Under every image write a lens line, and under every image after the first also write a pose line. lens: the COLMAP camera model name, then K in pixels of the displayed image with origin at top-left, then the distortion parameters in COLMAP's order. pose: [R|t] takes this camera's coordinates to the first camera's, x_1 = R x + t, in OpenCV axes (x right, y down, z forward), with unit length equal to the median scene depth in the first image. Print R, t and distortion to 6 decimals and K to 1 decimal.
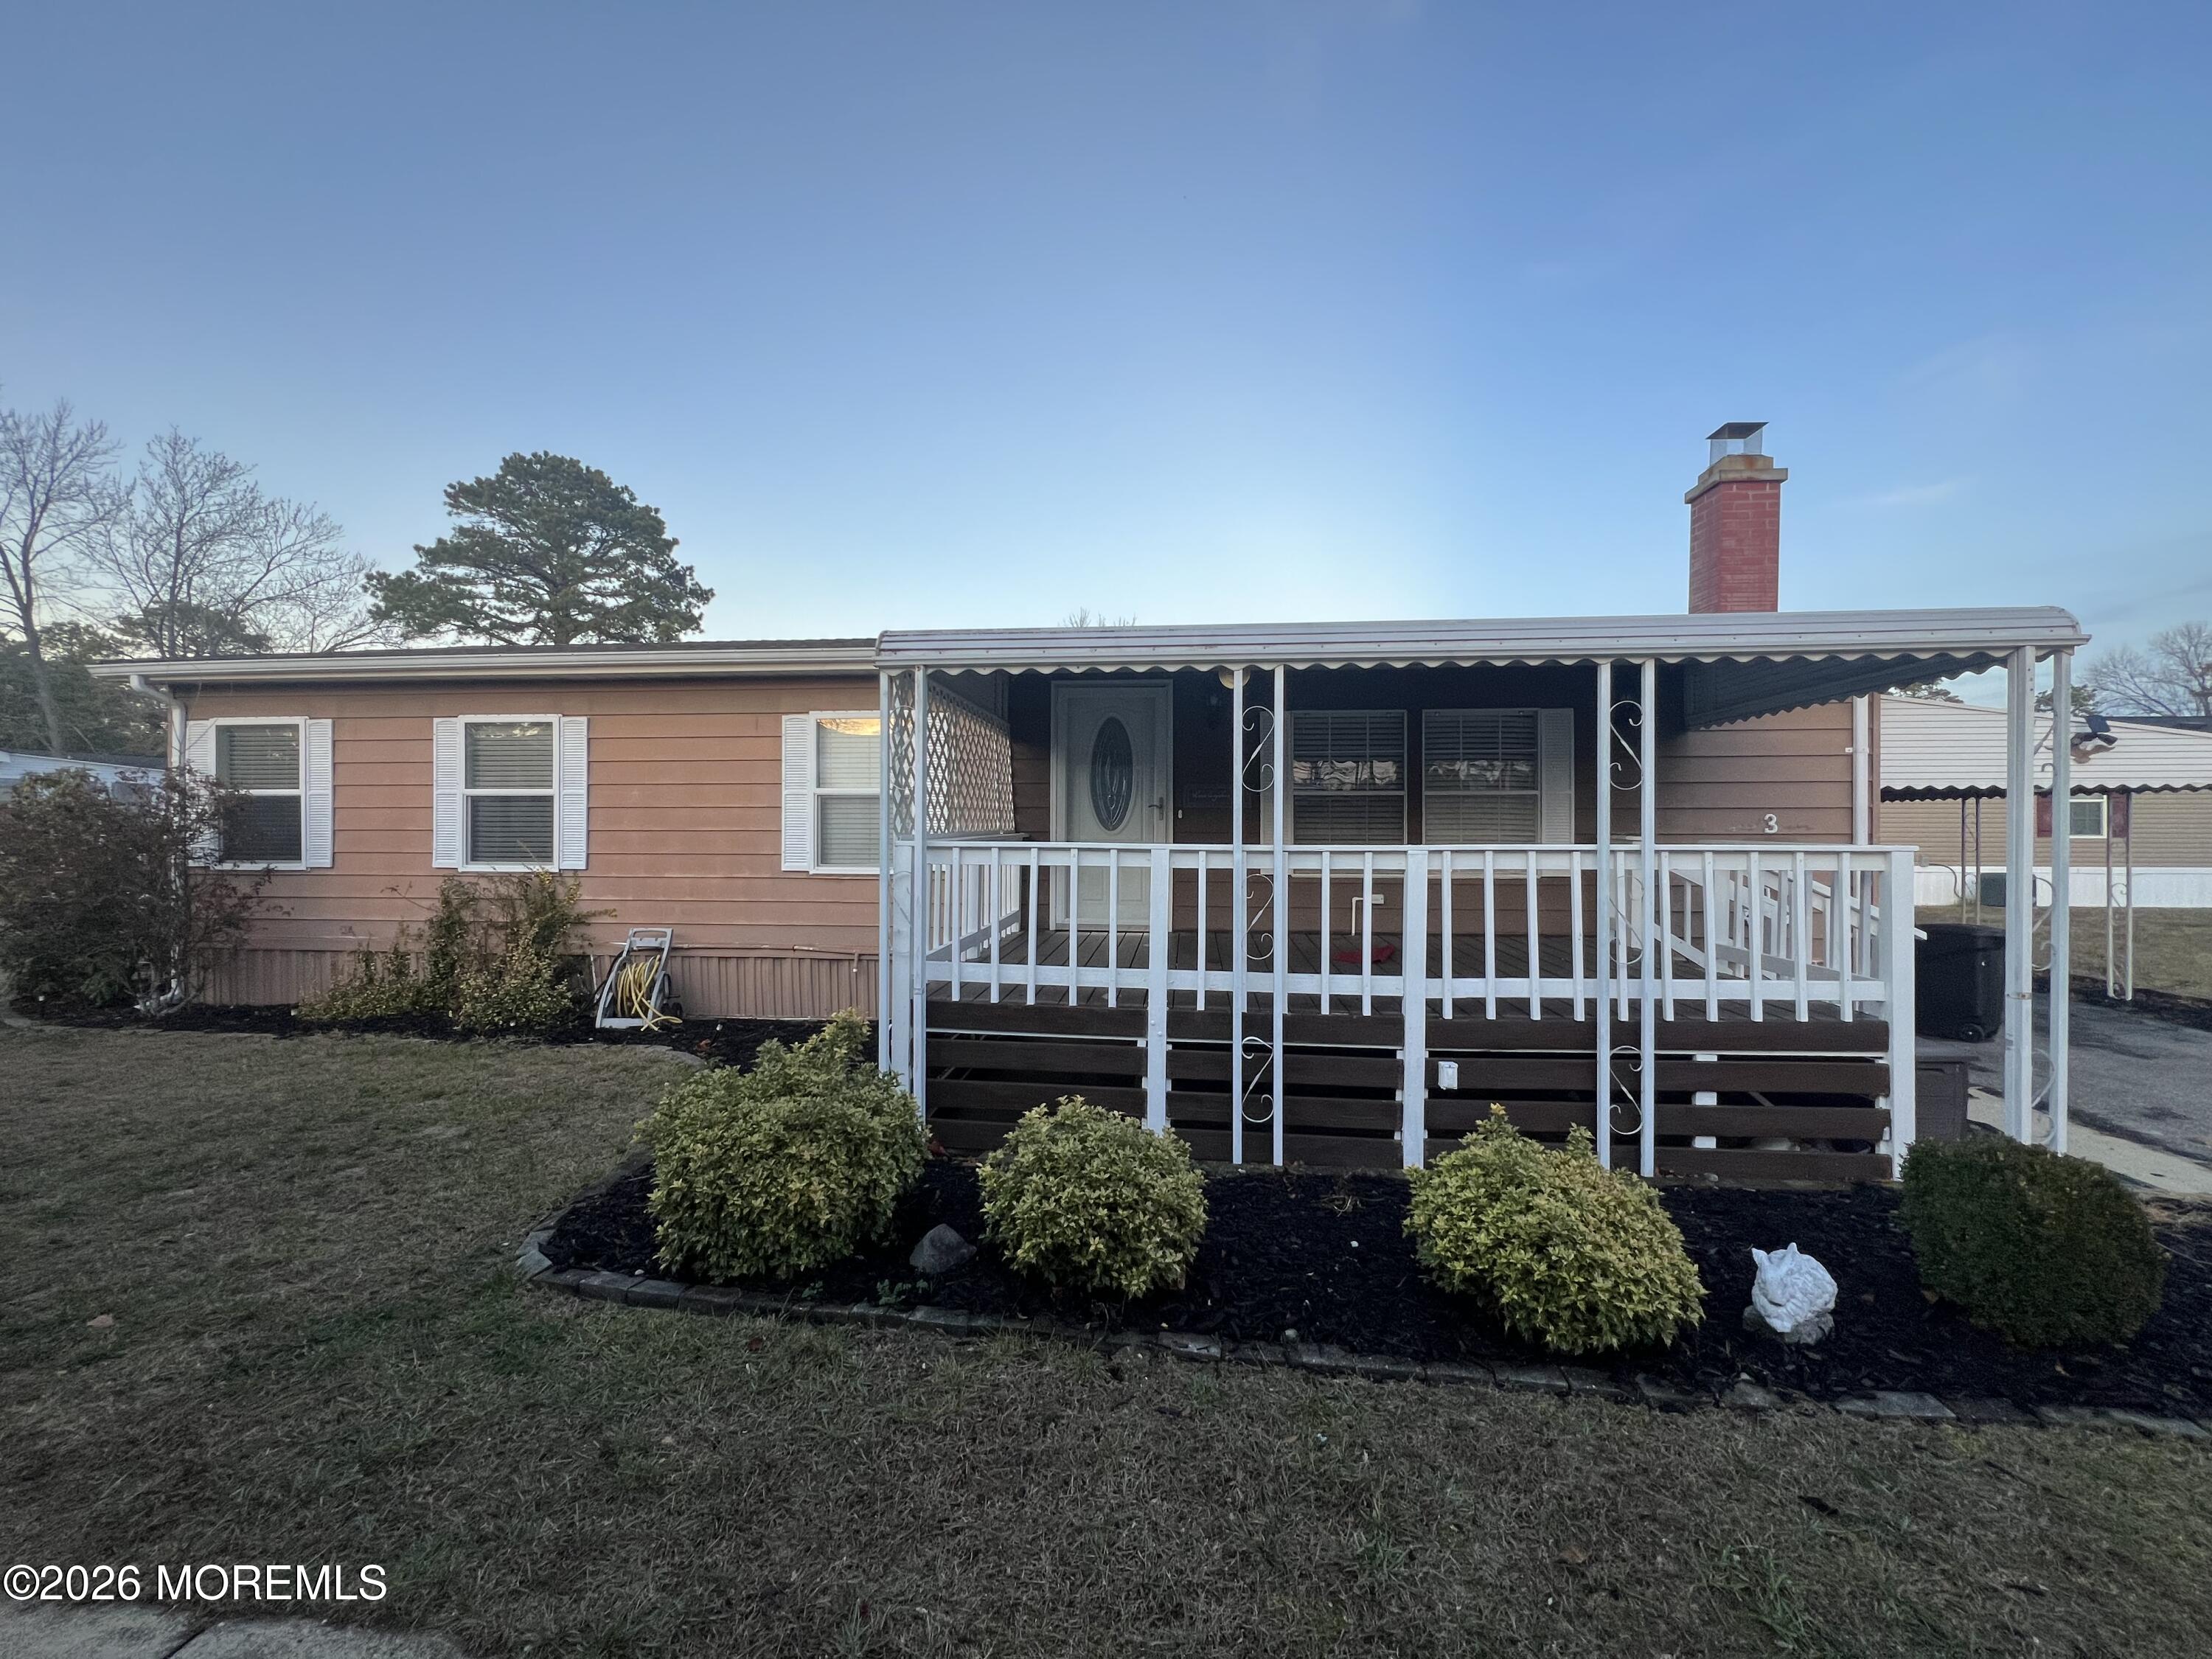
lens RADIAL K [[890.1, 0, 1106.0], [0, 890.1, 829.5], [0, 0, 1]] dist [-0.004422, -0.000346]
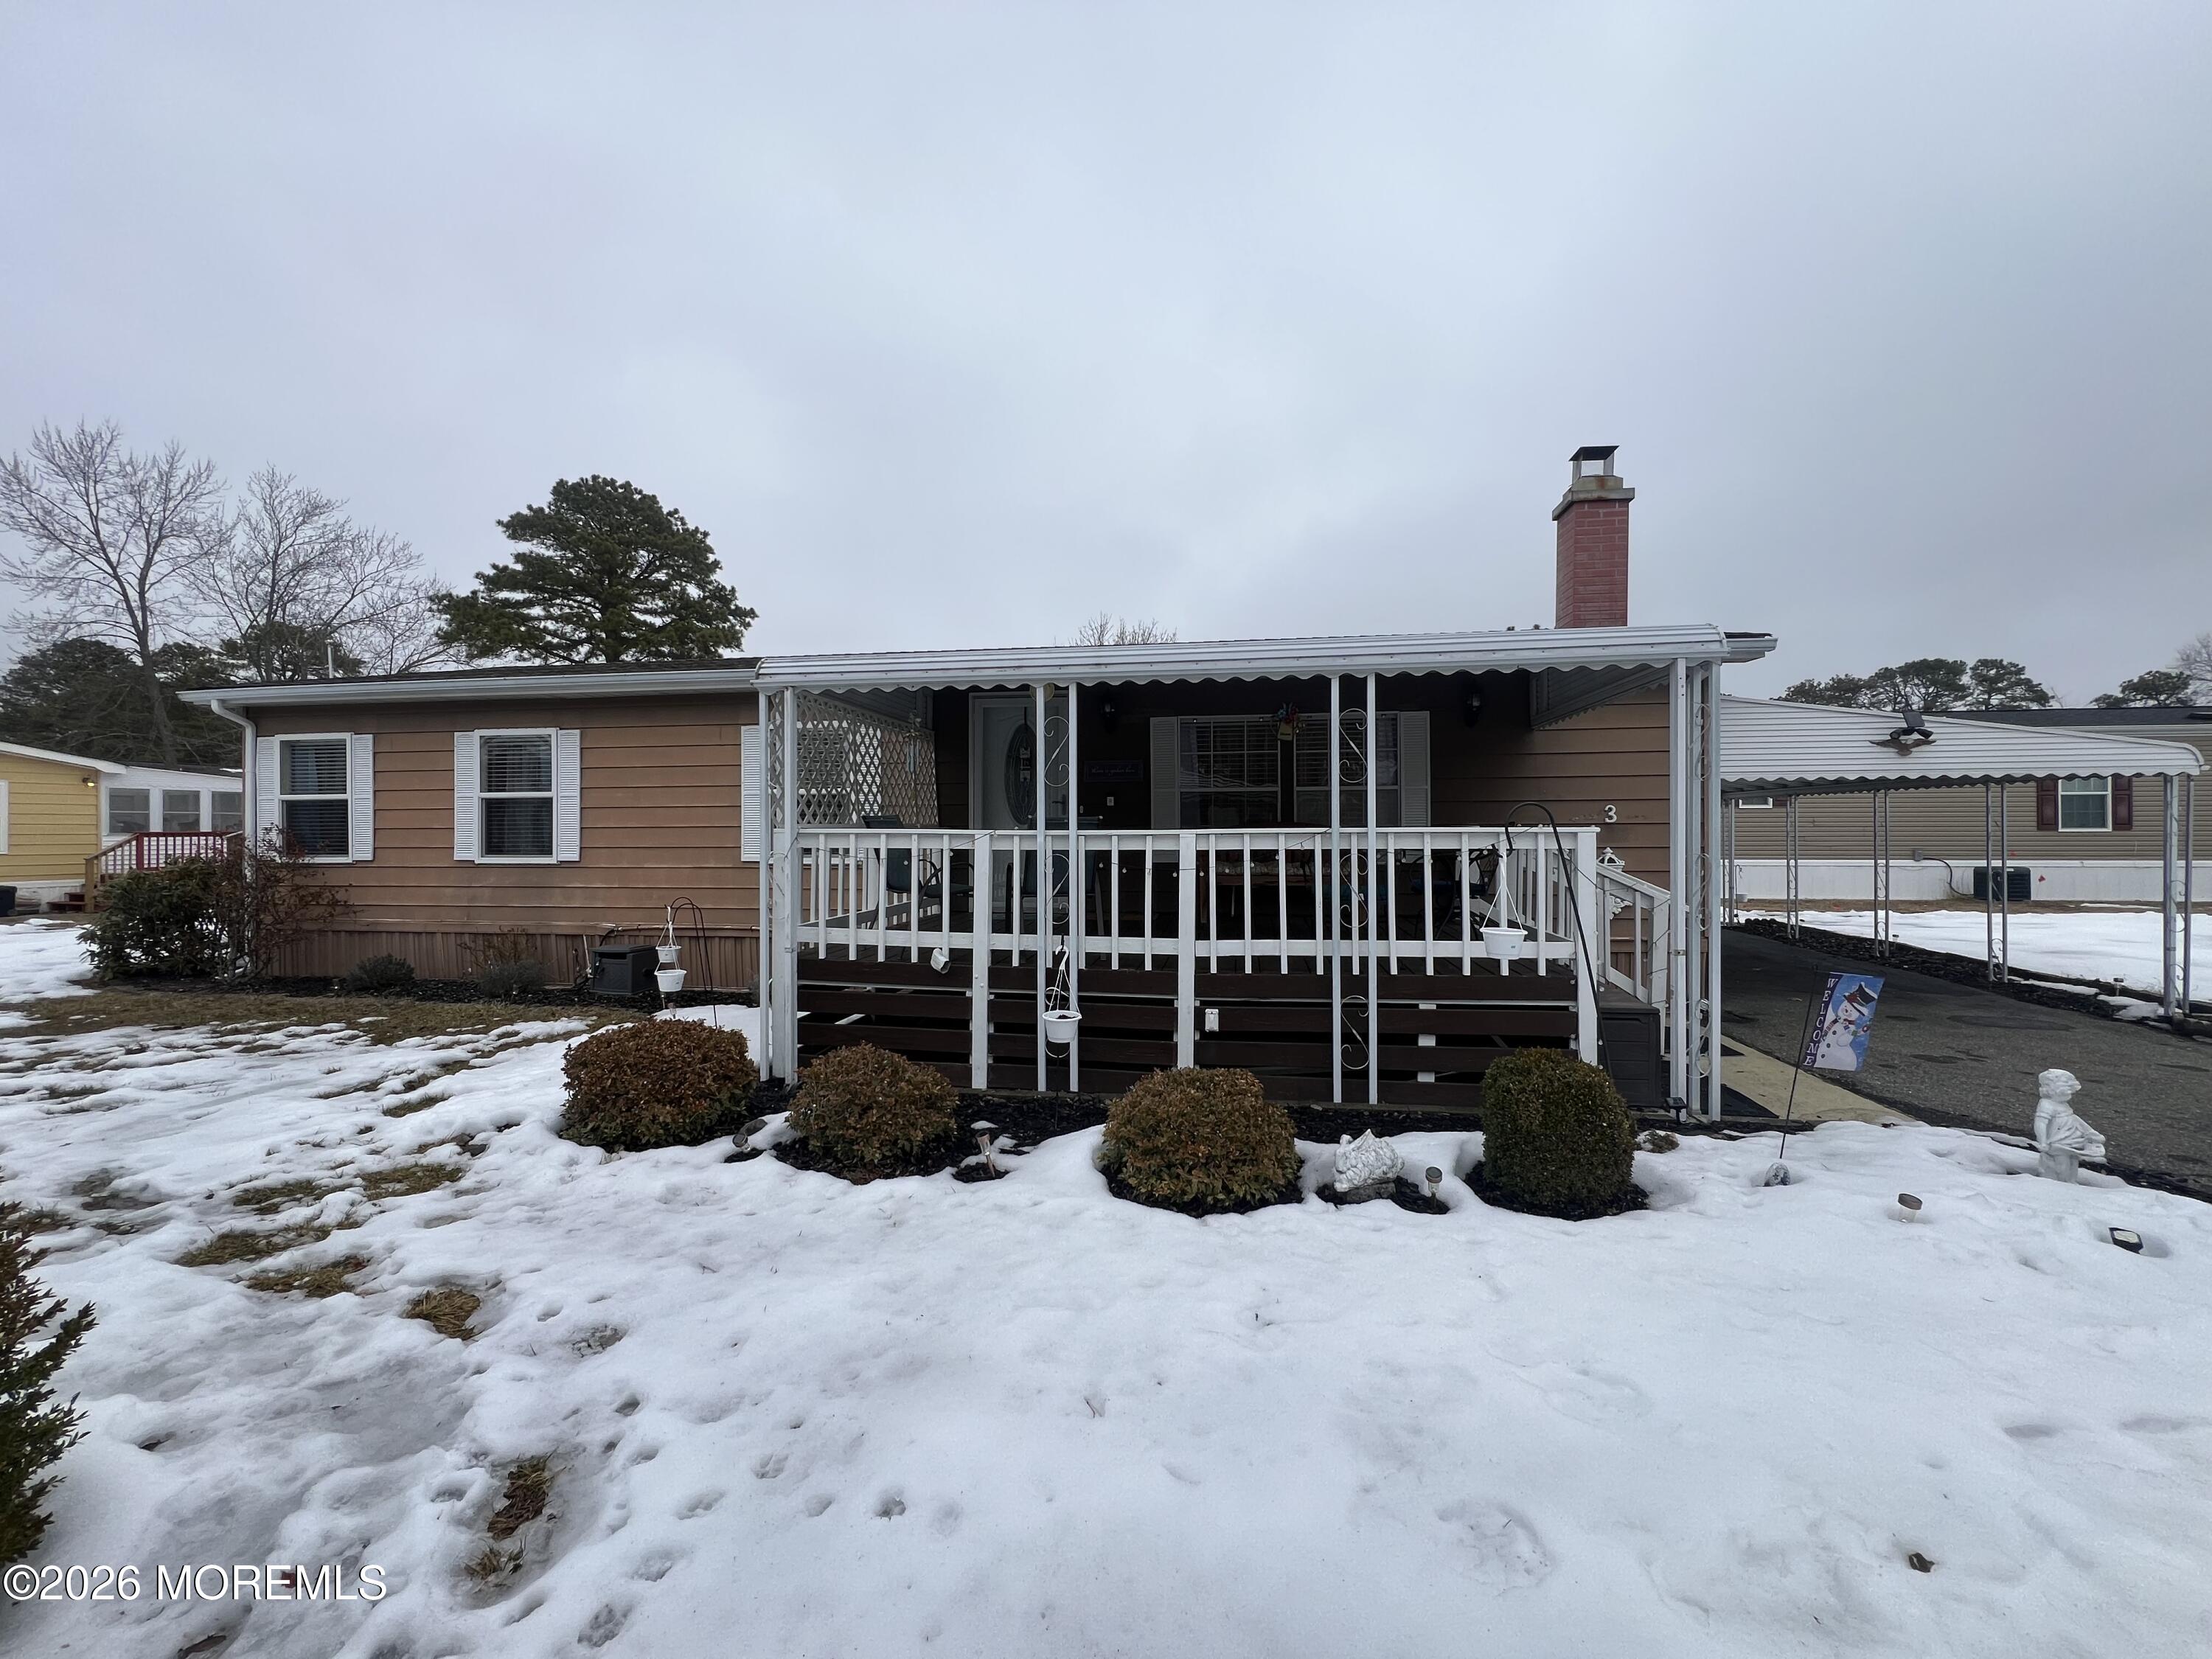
lens RADIAL K [[890.6, 0, 1106.0], [0, 890.6, 829.5], [0, 0, 1]] dist [0.000654, -0.000013]
pose [[0.997943, -0.005454, -0.063882, 0.179472], [0.005127, 0.999973, -0.005267, 0.013245], [0.063909, 0.004929, 0.997944, -0.122233]]
